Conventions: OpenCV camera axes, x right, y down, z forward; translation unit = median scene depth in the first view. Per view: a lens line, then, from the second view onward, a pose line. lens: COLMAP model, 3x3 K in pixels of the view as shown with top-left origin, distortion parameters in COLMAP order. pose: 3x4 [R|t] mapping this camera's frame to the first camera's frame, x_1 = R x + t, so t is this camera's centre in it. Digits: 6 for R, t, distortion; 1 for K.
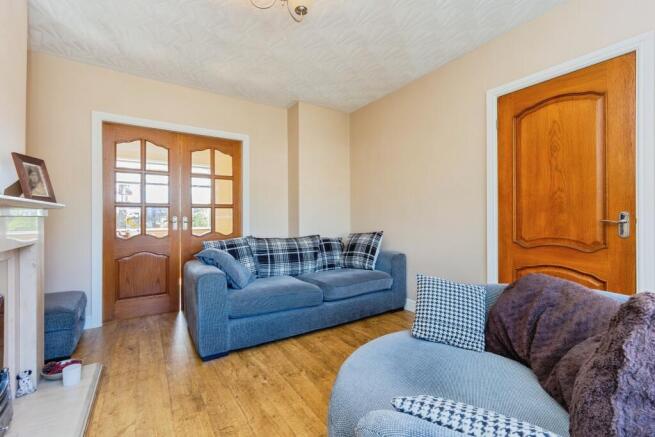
lens RADIAL K [[276.2, 0, 324.5], [0, 276.2, 217.6], [0, 0, 1]] dist [0.003339, 0.000473]
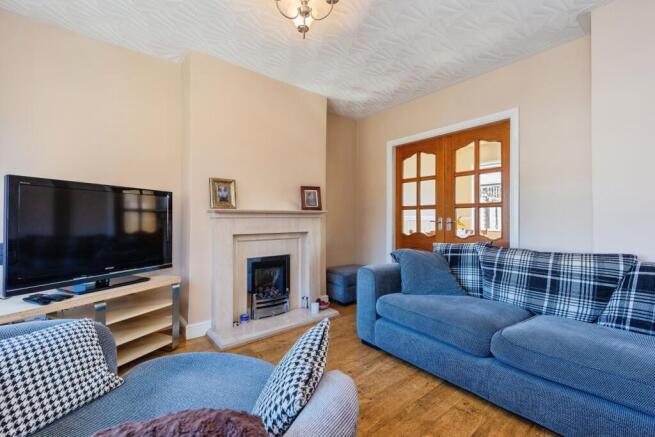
lens RADIAL K [[276.2, 0, 325.0], [0, 276.2, 216.8], [0, 0, 1]] dist [0.003339, 0.000473]
pose [[0.130404, -0.000762, -0.991461, 0.431434], [-0.001353, 0.999999, -0.000946, -0.004248], [0.991460, 0.001465, 0.130402, 0.434179]]
